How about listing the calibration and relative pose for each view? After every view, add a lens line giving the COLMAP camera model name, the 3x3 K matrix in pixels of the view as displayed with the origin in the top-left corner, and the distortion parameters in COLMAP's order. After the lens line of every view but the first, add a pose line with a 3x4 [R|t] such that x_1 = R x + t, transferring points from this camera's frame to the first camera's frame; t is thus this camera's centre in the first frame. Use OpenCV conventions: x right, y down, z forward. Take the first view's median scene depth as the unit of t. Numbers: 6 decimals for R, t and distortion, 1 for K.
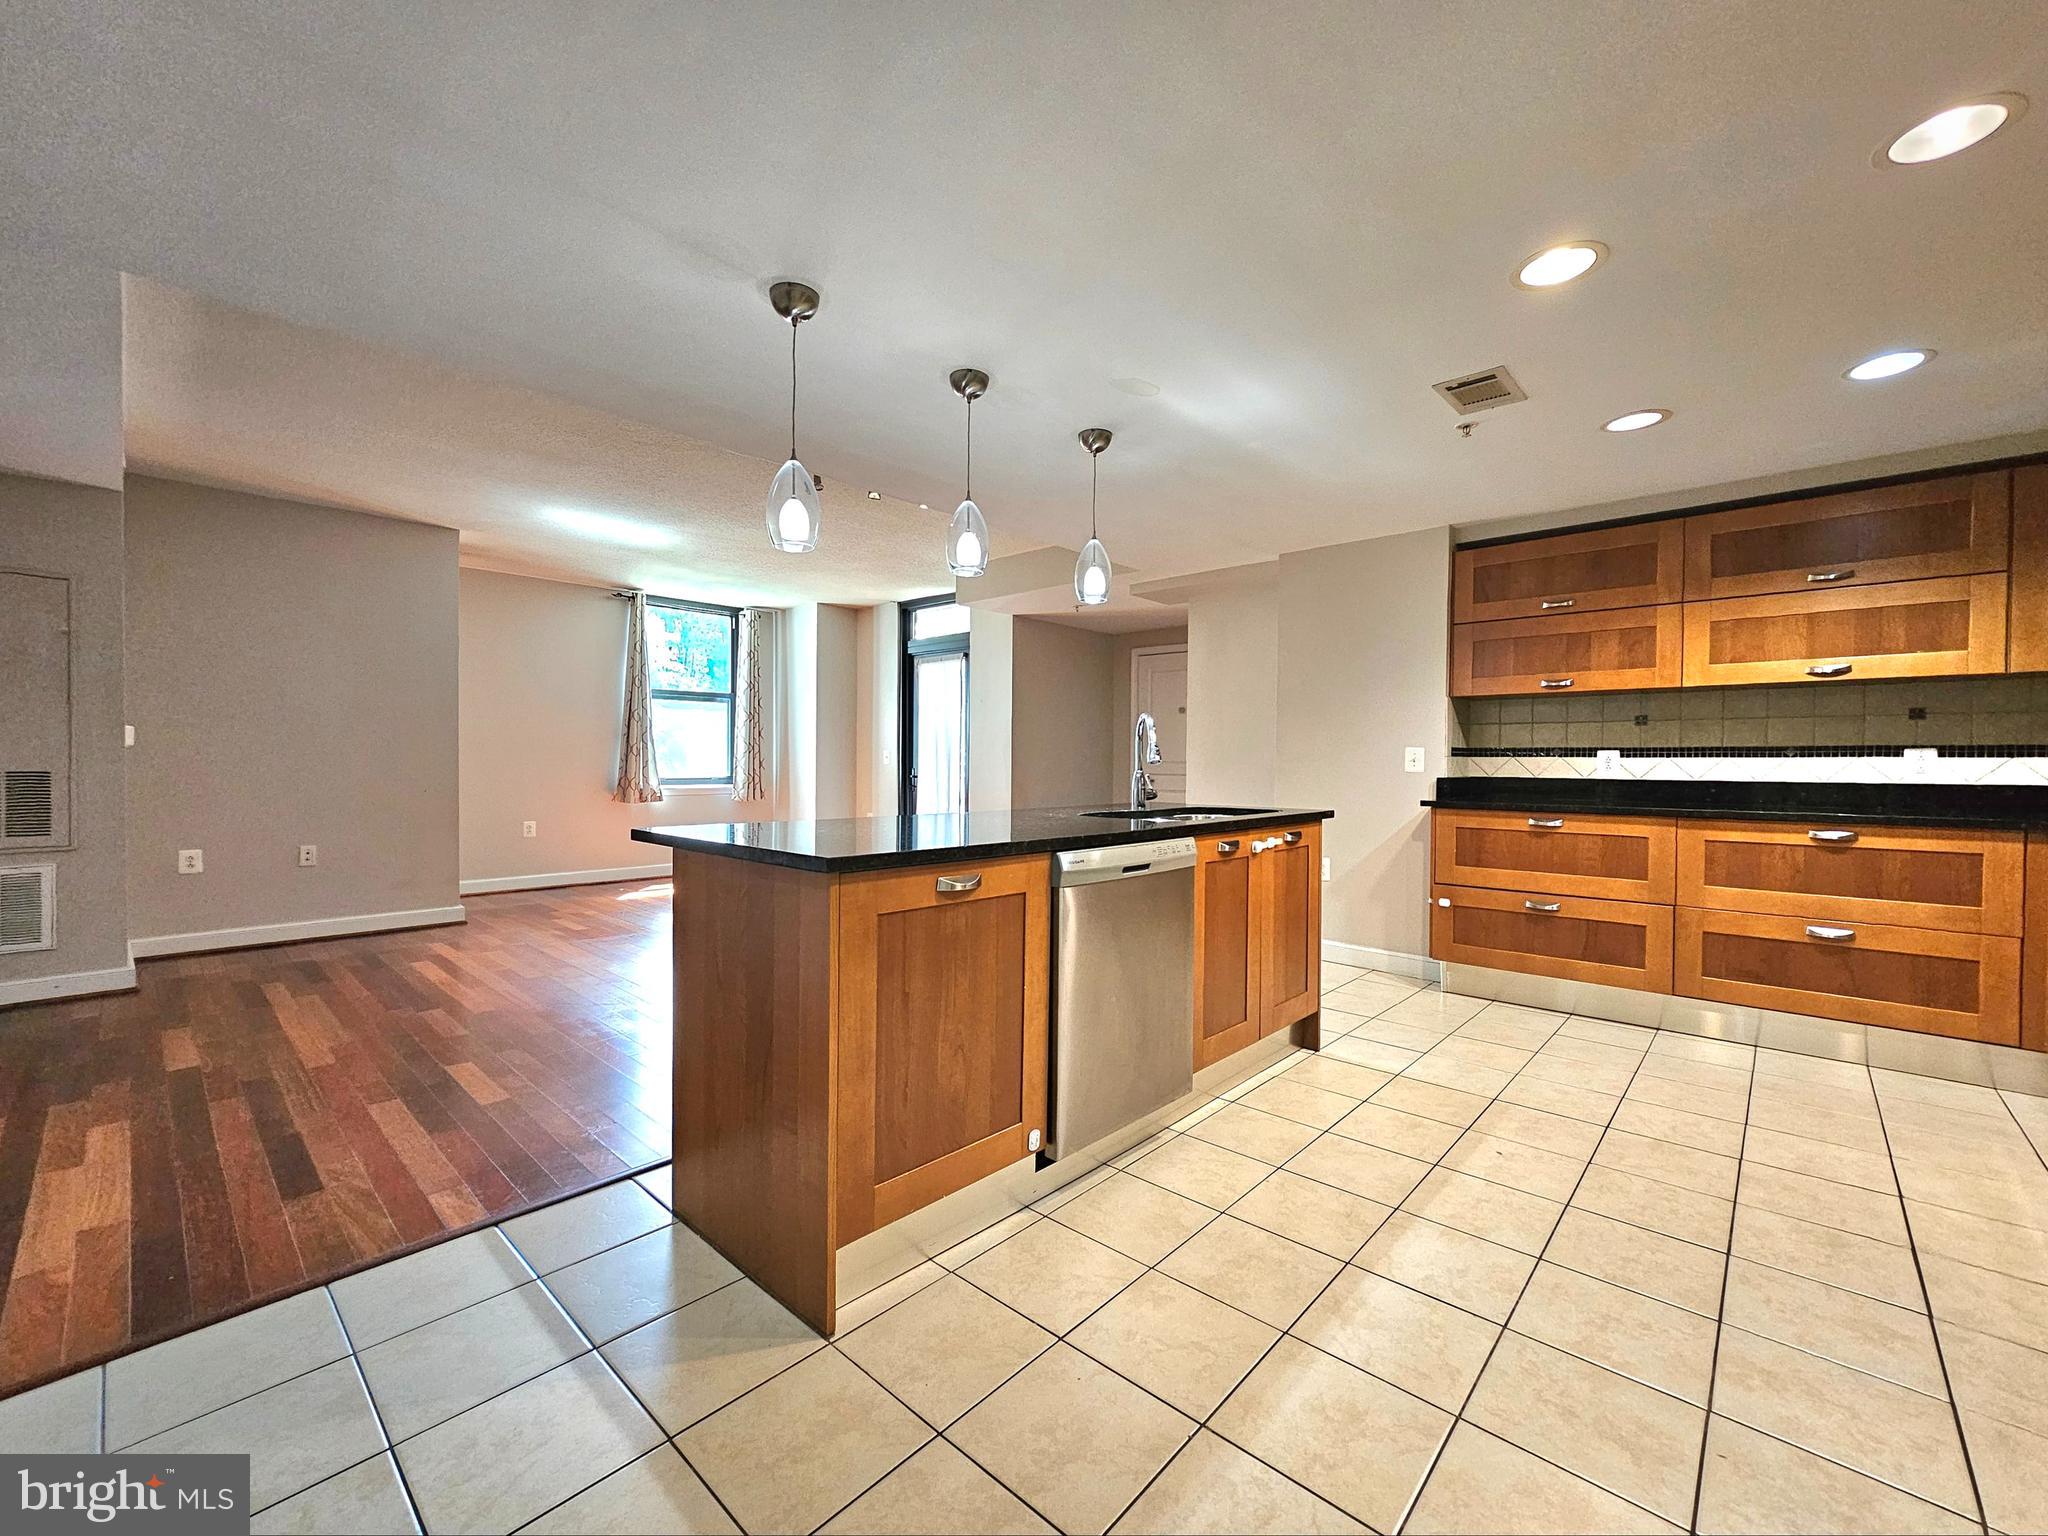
lens RADIAL K [[839.4, 0, 1018.5], [0, 839.4, 773.0], [0, 0, 1]] dist [0.003640, 0.000538]
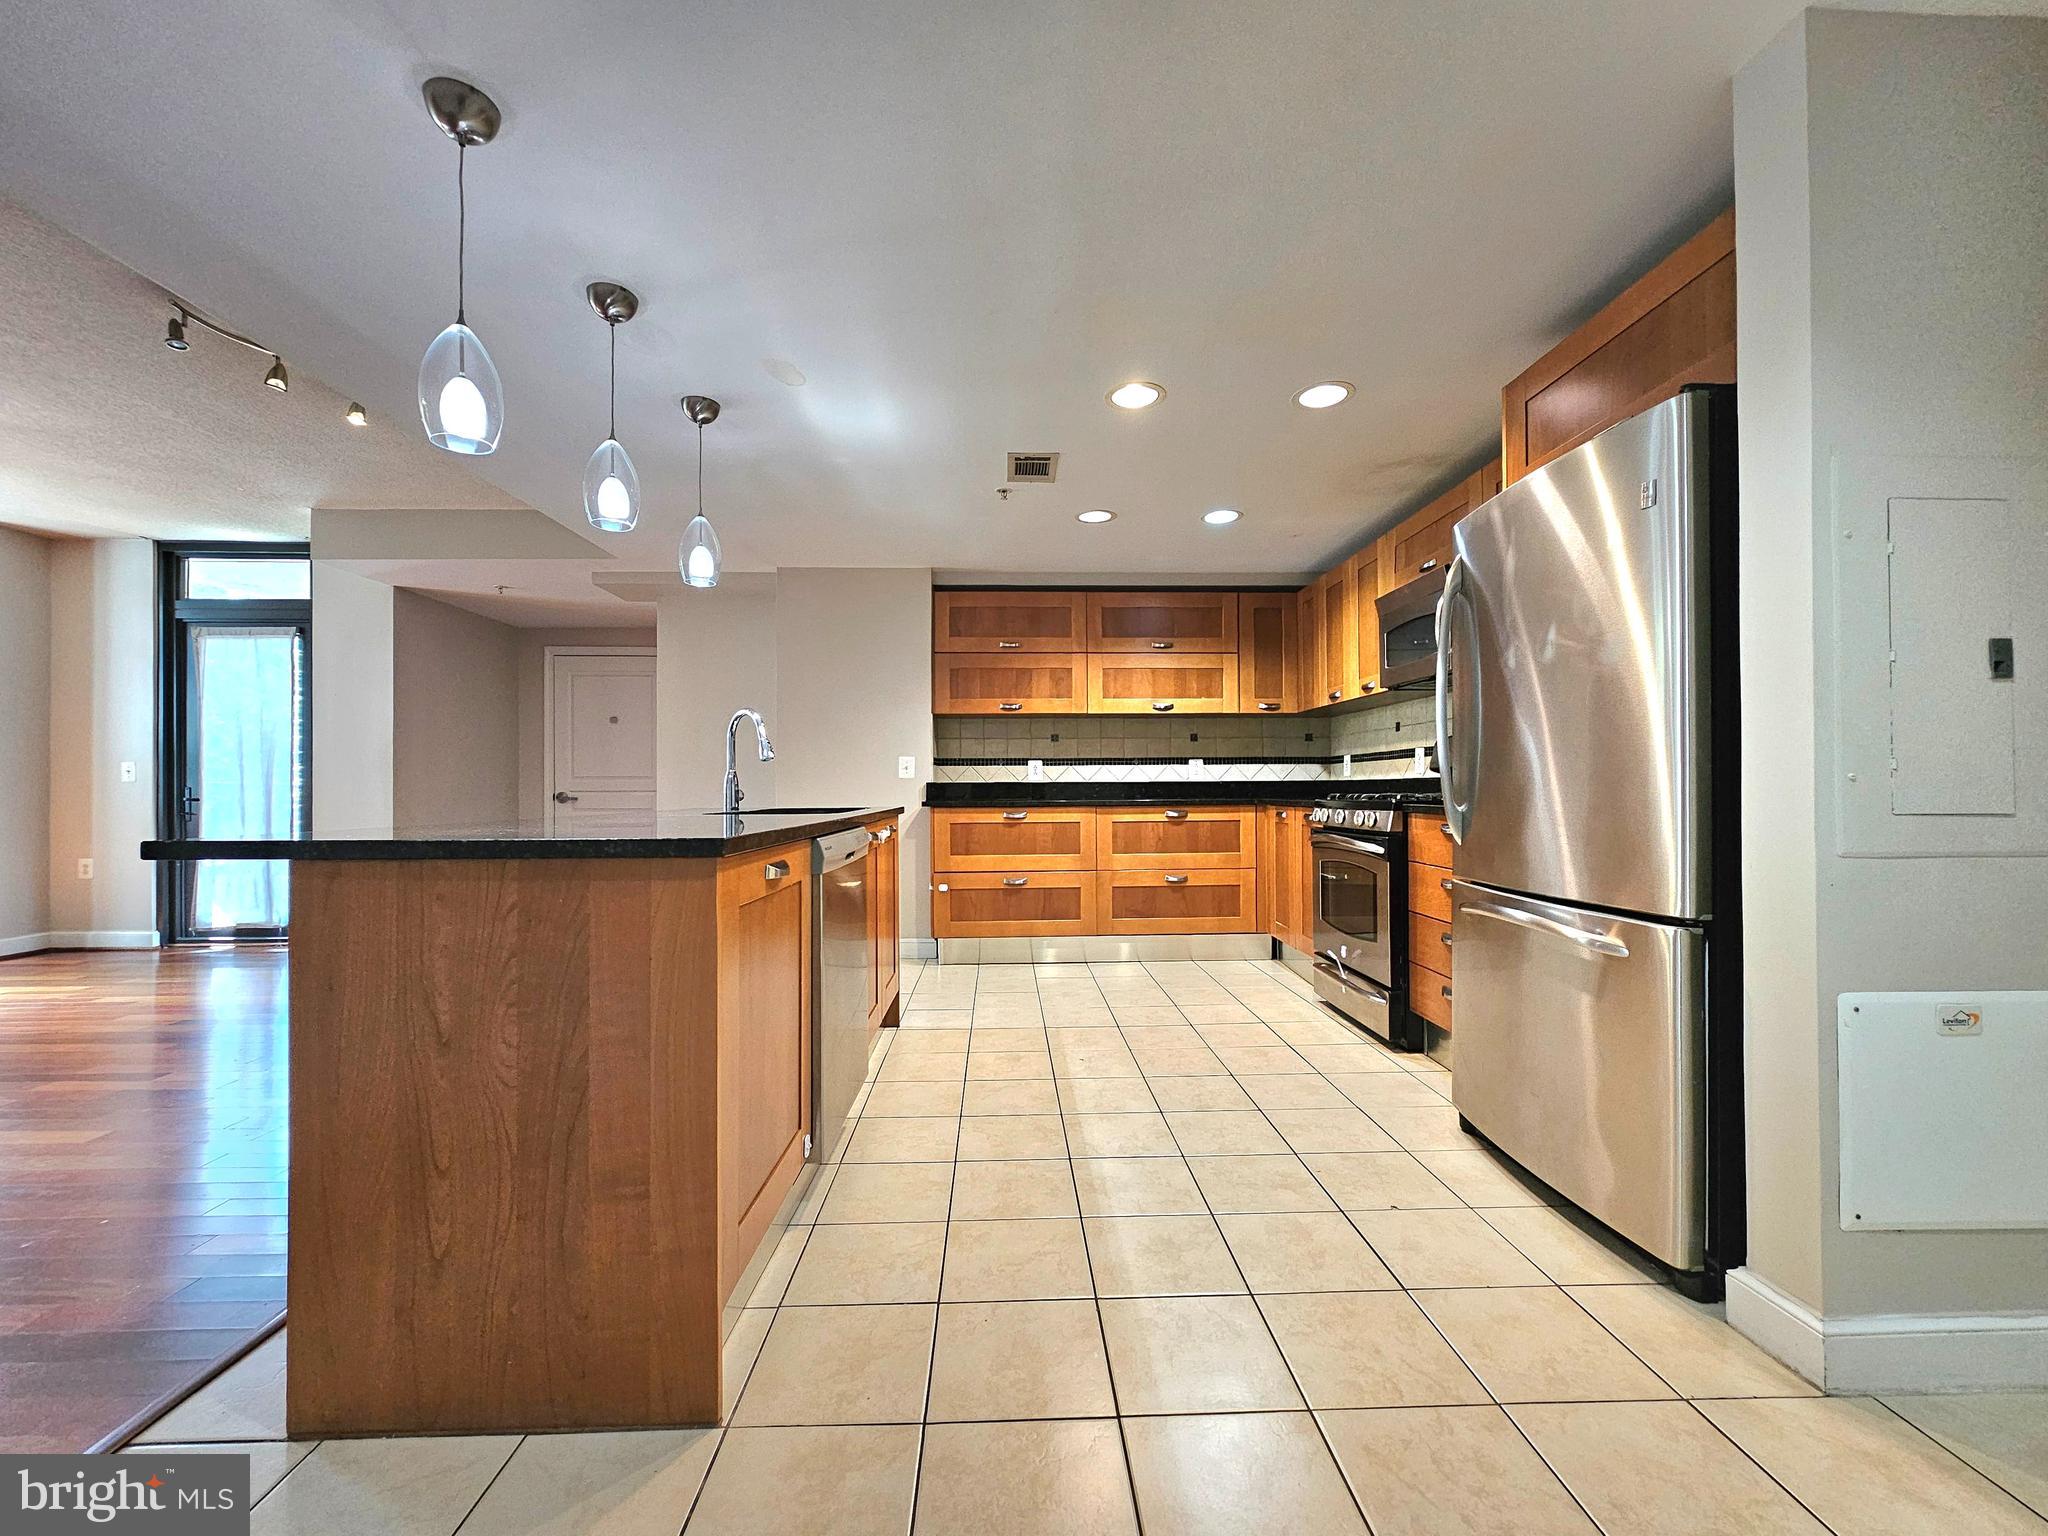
lens RADIAL K [[842.1, 0, 1025.7], [0, 842.1, 786.5], [0, 0, 1]] dist [-0.004025, 0.000323]
pose [[0.713254, -0.008703, 0.700851, -0.229319], [0.019739, 0.999776, -0.007673, 0.023513], [-0.700627, 0.019307, 0.713266, 0.075354]]
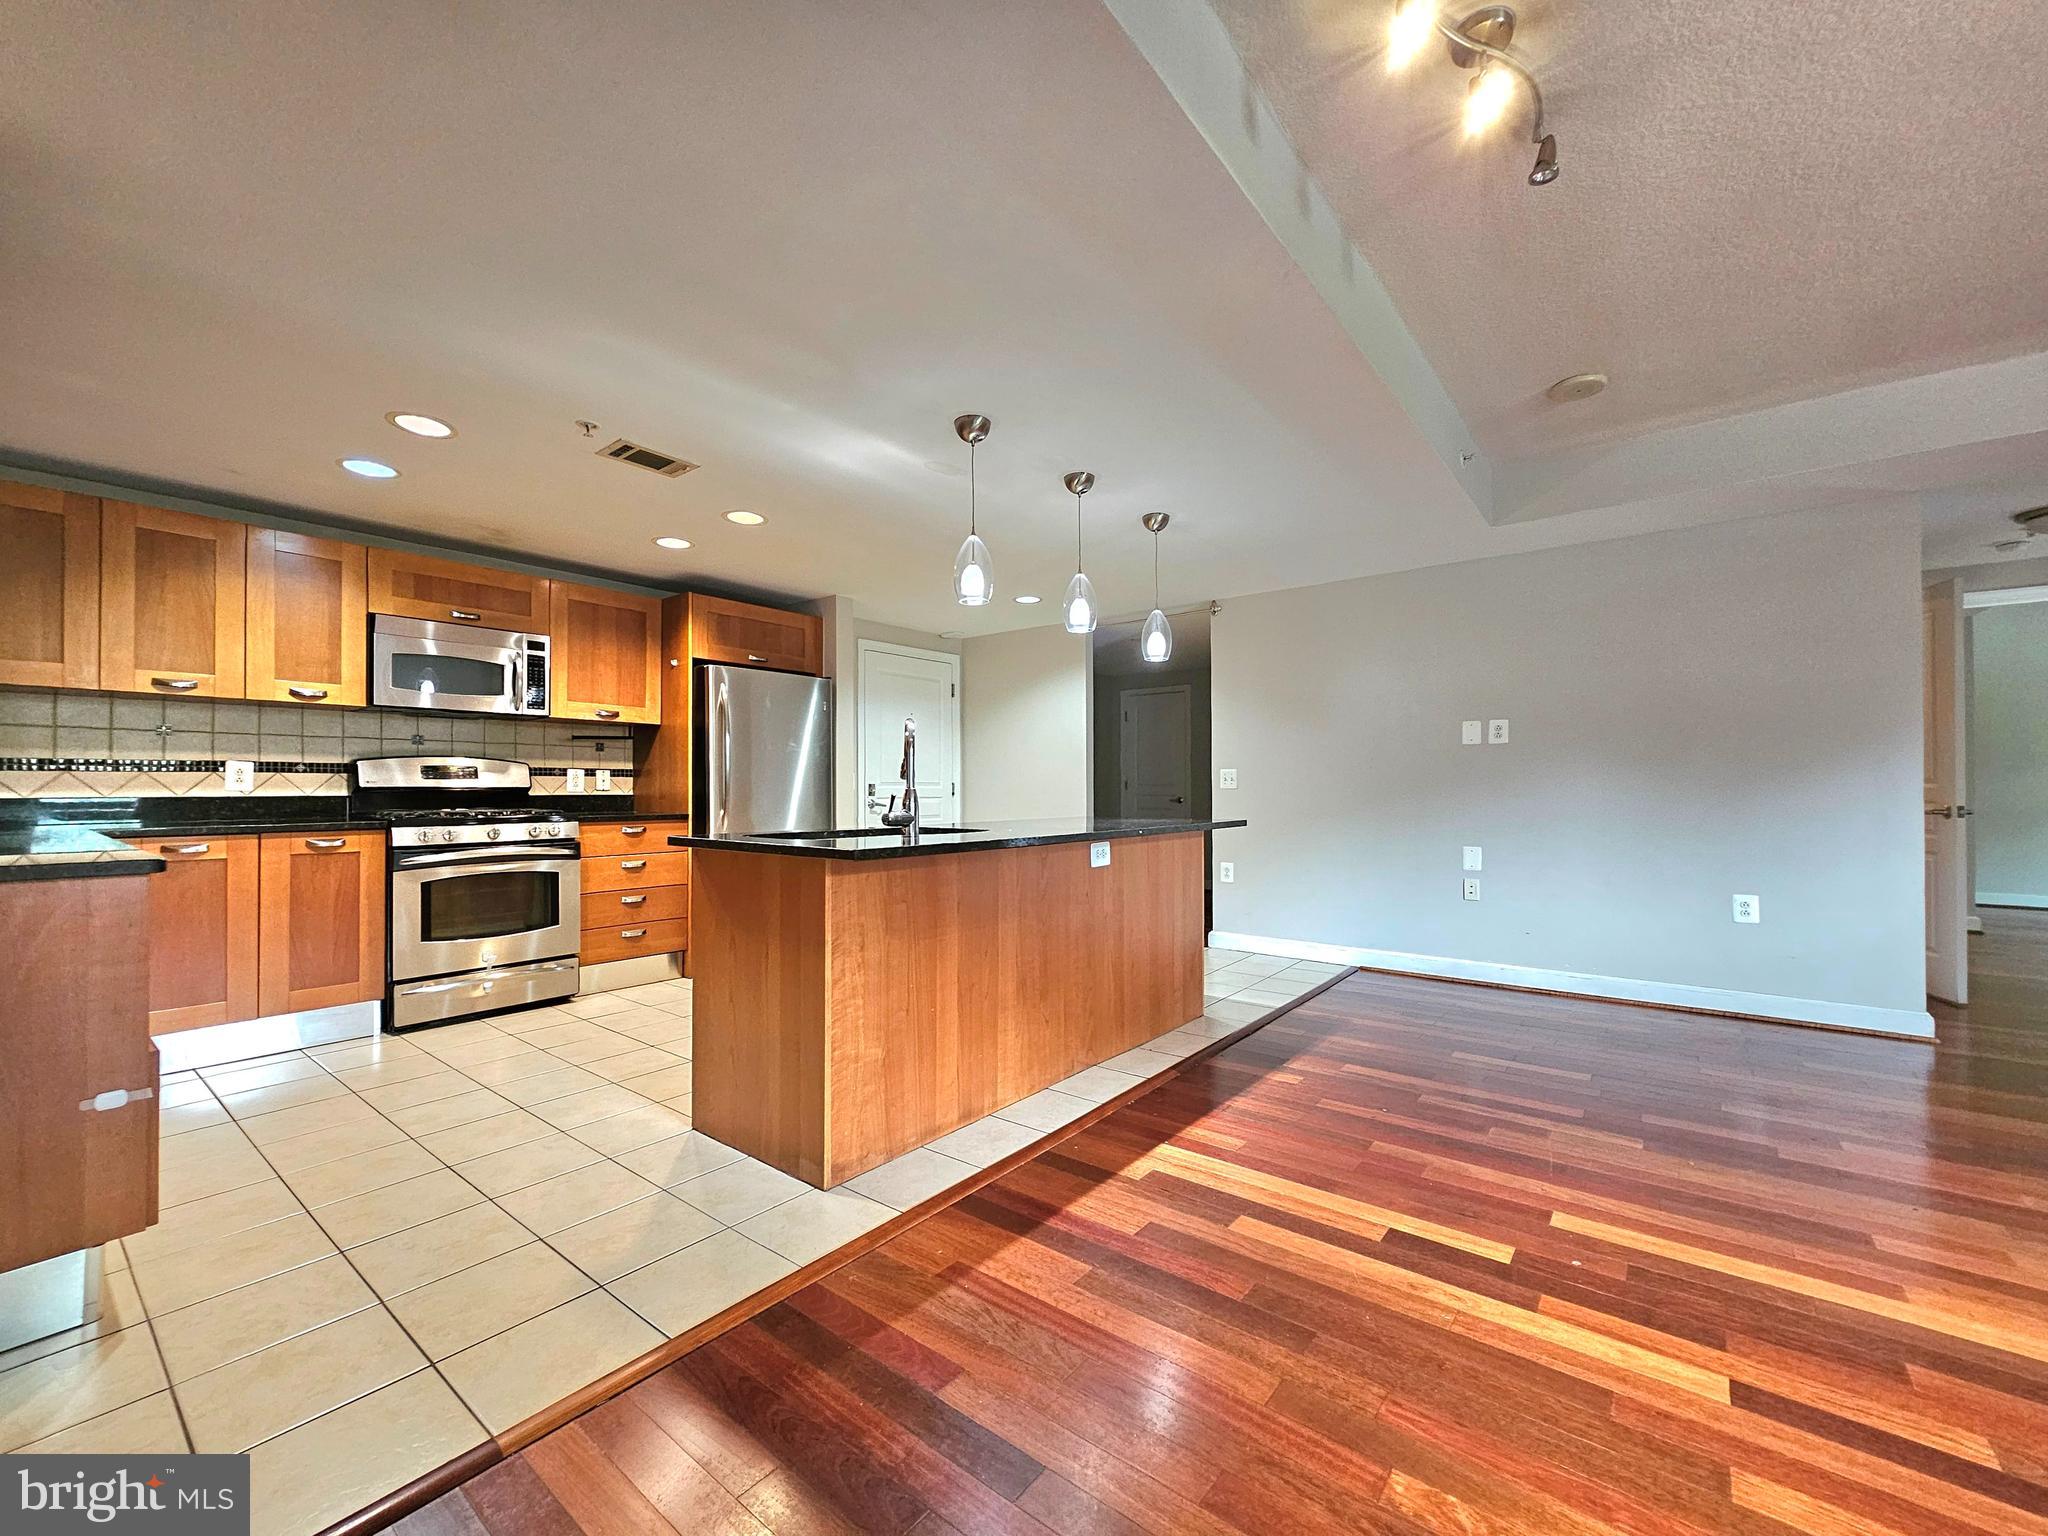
lens RADIAL K [[829.6, 0, 1026.0], [0, 829.6, 782.9], [0, 0, 1]] dist [-0.002245, 0.000512]
pose [[-0.995809, -0.005521, -0.091294, 0.088770], [-0.006111, 0.999962, 0.006178, -0.010516], [0.091256, 0.006710, -0.995805, 1.451430]]
